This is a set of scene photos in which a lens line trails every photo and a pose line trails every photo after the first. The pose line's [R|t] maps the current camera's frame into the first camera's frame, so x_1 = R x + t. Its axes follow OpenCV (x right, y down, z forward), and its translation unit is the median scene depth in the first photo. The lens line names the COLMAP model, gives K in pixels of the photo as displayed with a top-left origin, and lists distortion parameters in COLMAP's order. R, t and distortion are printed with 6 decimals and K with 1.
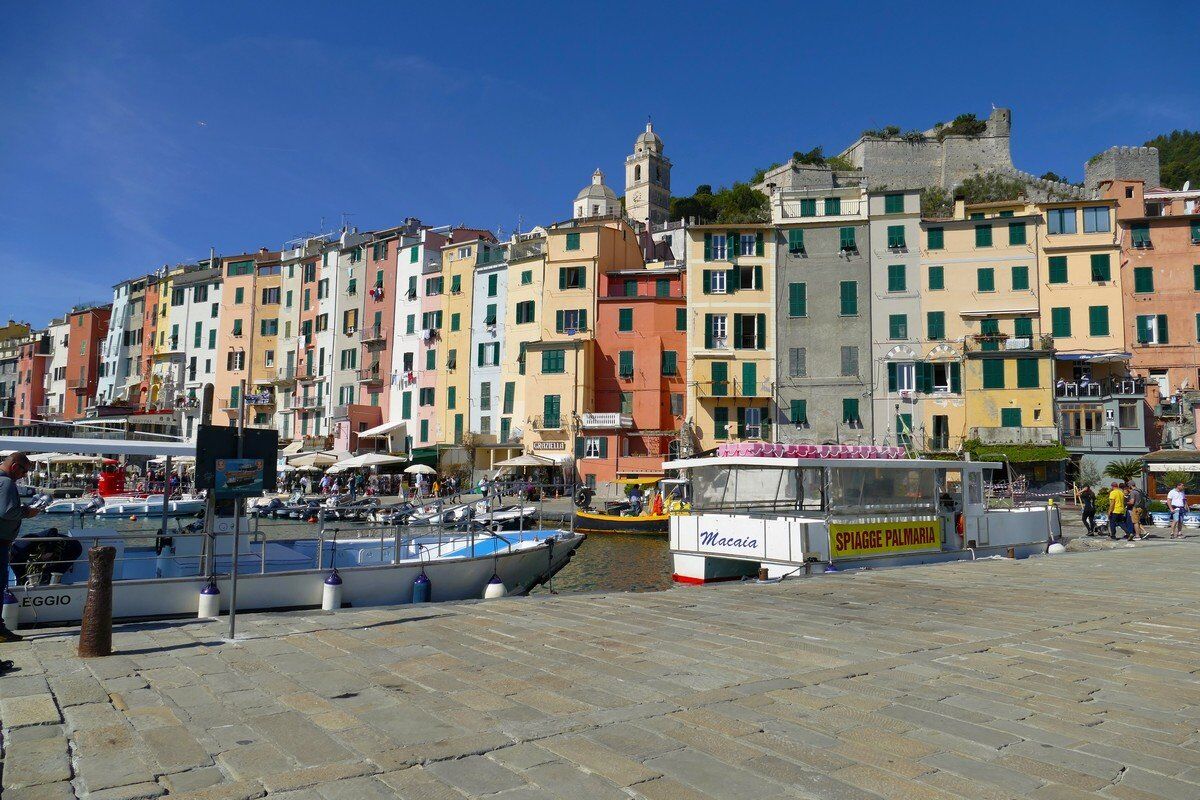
lens RADIAL K [[876.2, 0, 594.0], [0, 876.2, 395.8], [0, 0, 1]] dist [-0.010827, -0.003271]
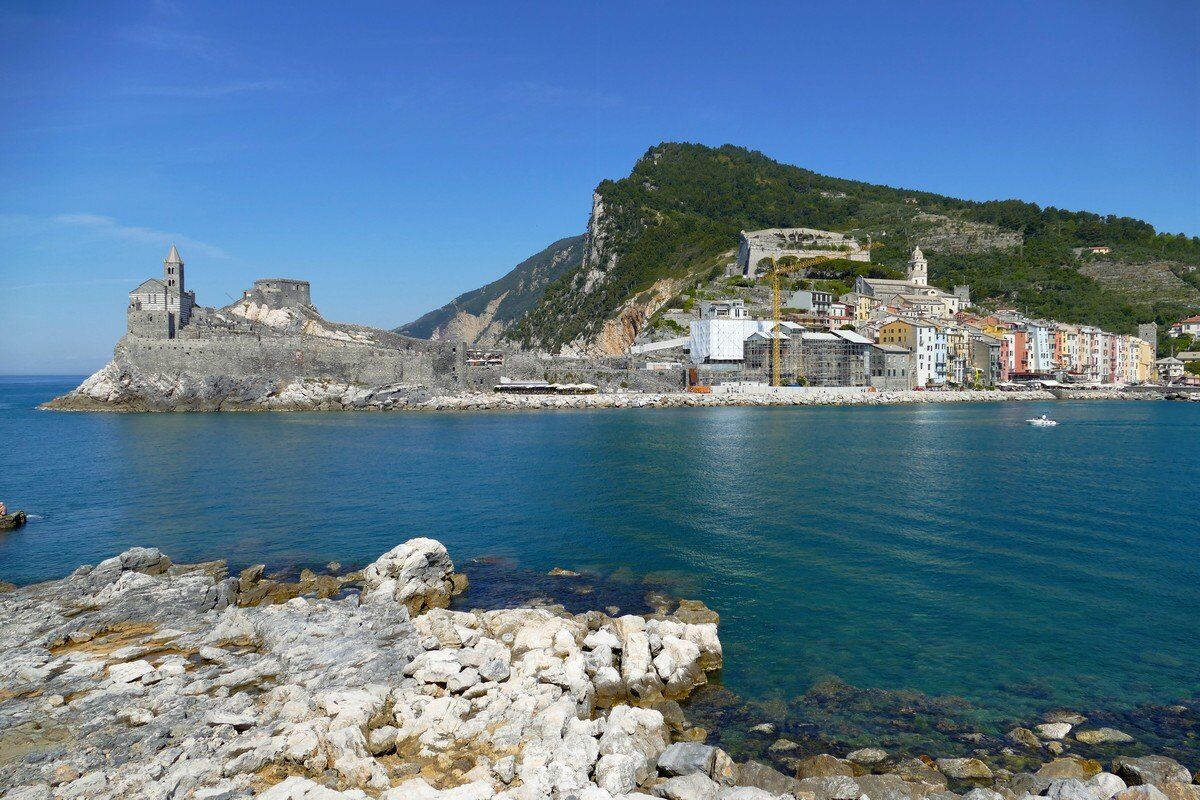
lens RADIAL K [[871.9, 0, 603.9], [0, 871.9, 393.5], [0, 0, 1]] dist [-0.005034, 0.000755]
pose [[0.354776, -0.036825, 0.934226, -6.511606], [-0.082764, 0.994064, 0.070614, 0.019991], [-0.931281, -0.102373, 0.349622, 2.258572]]
